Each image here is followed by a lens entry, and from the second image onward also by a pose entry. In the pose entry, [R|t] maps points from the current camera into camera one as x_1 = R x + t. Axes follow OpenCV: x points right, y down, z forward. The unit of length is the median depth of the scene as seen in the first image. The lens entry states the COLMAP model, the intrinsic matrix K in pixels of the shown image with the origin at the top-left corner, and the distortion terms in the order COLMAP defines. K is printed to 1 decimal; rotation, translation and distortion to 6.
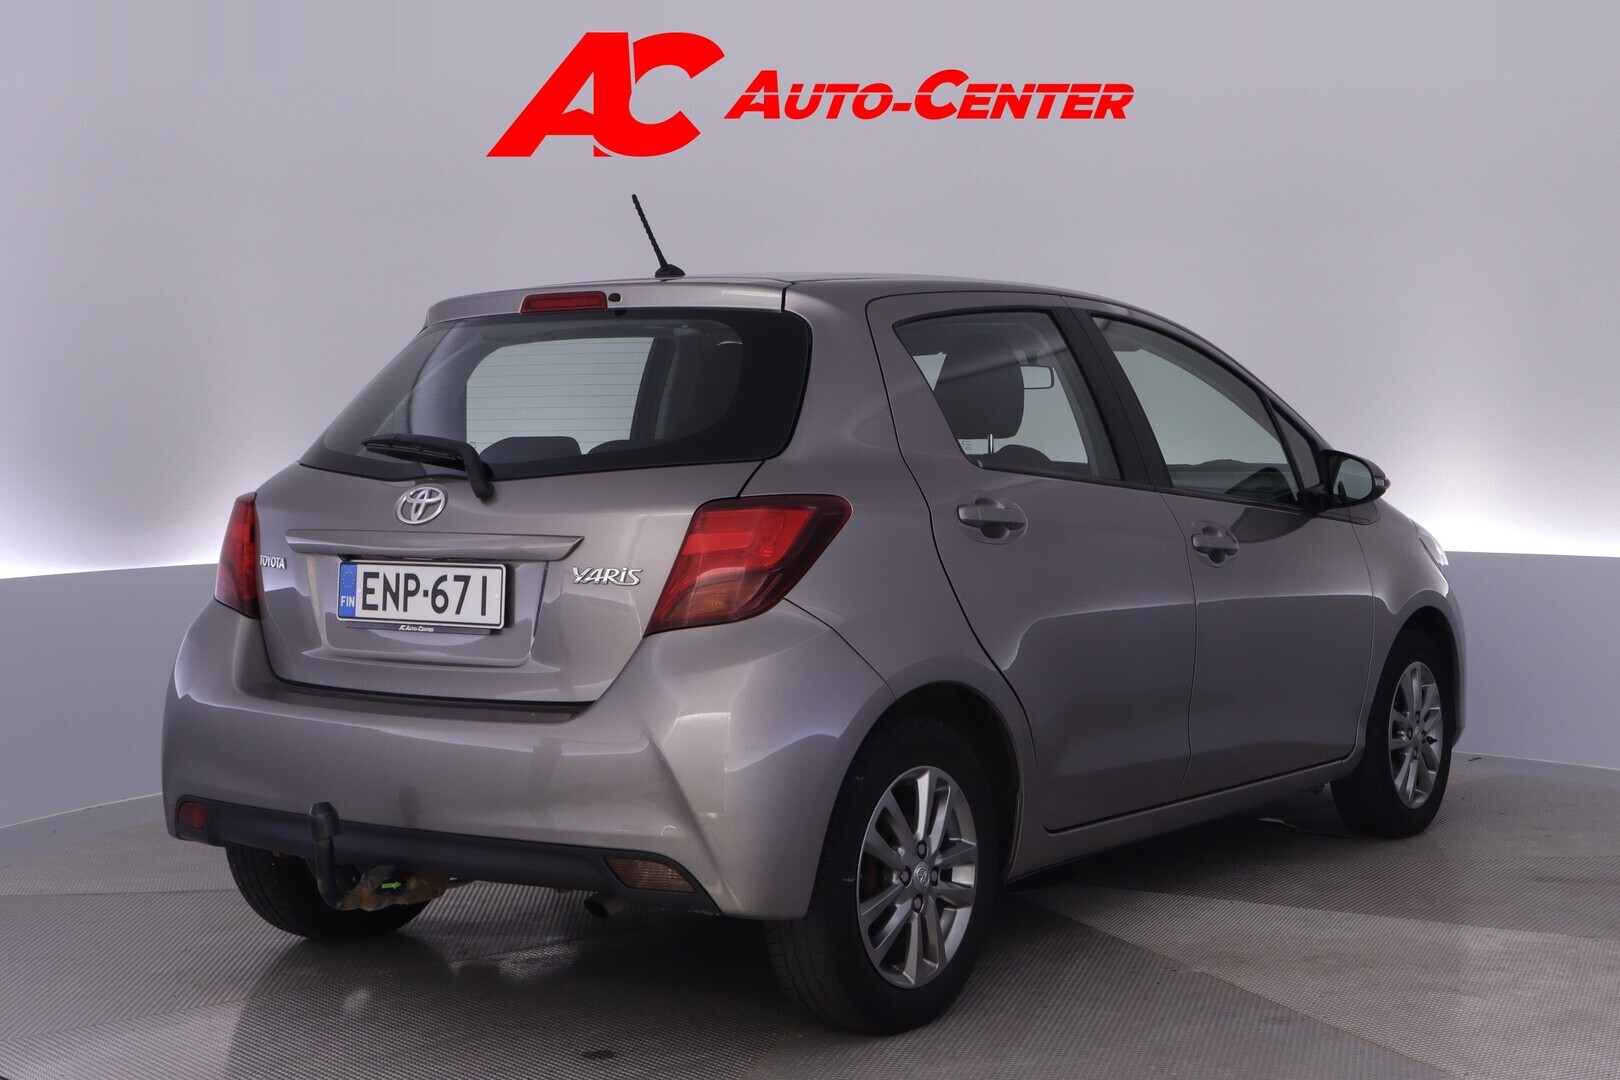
lens RADIAL K [[1430.7, 0, 814.7], [0, 1430.7, 546.5], [0, 0, 1]] dist [0.007489, 0.012329]
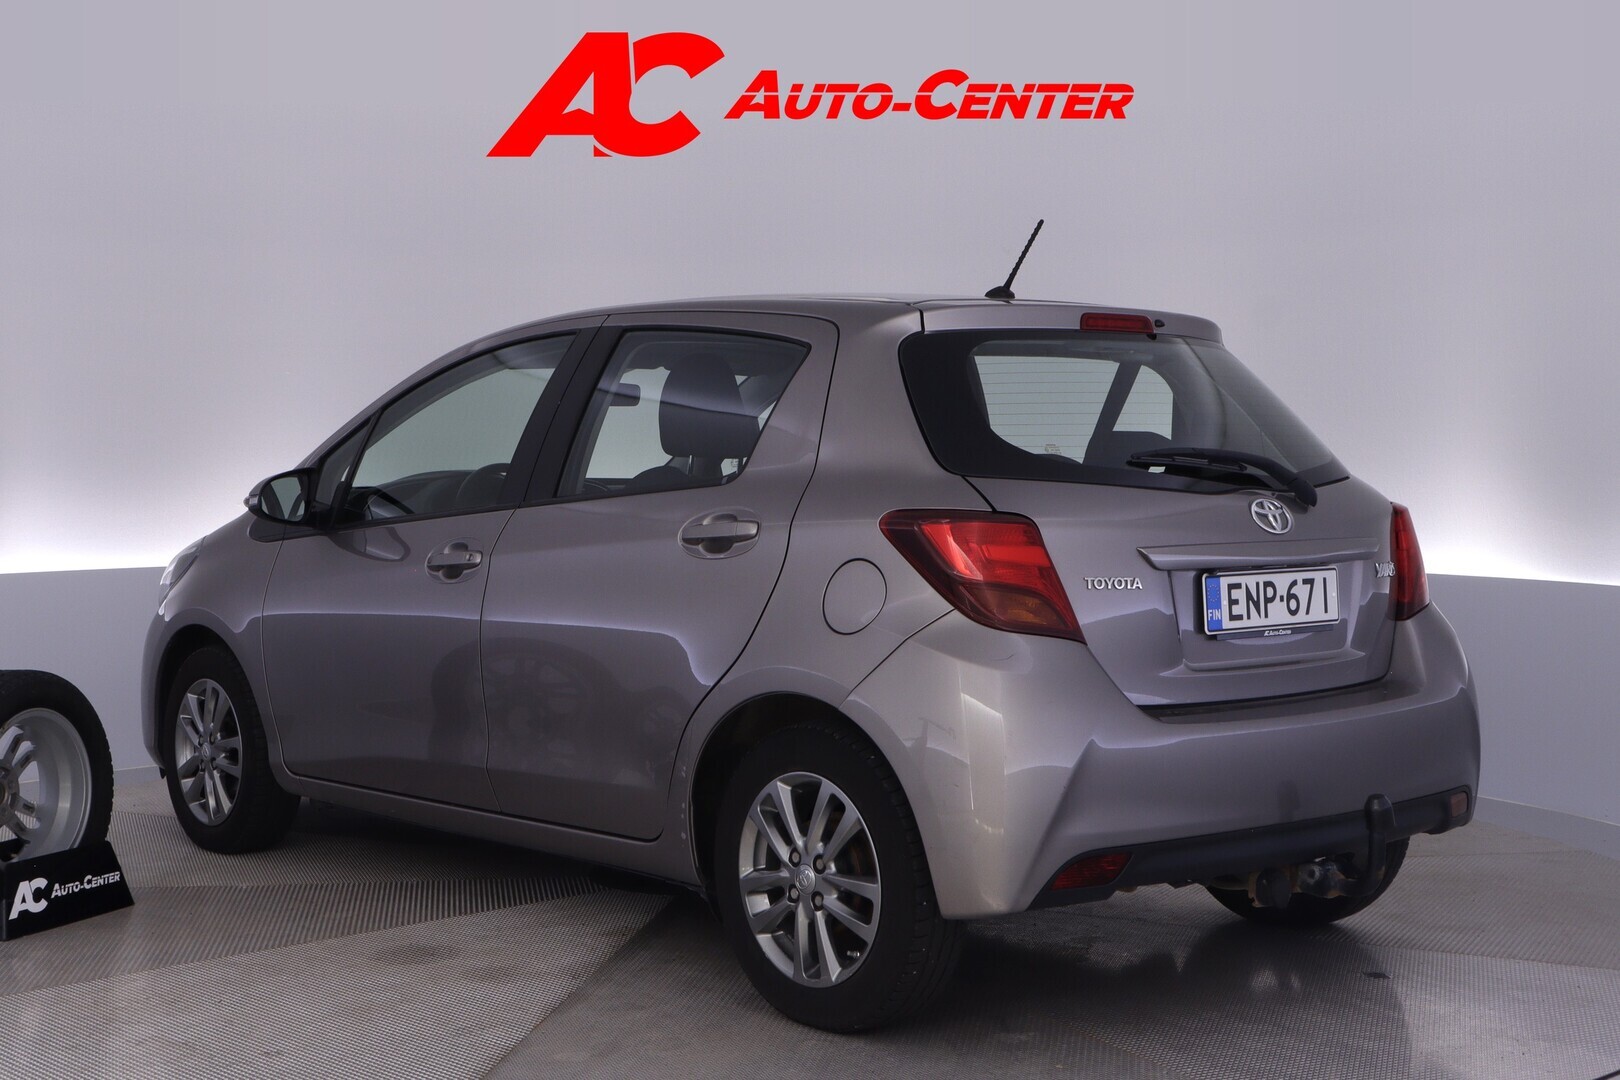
lens RADIAL K [[1430.7, 0, 863.2], [0, 1430.7, 577.1], [0, 0, 1]] dist [0.007489, 0.012329]
pose [[0.551946, -0.058719, 0.831810, -1.314808], [0.052987, 0.997971, 0.035290, -0.036965], [-0.832195, 0.024597, 0.553938, 0.660125]]
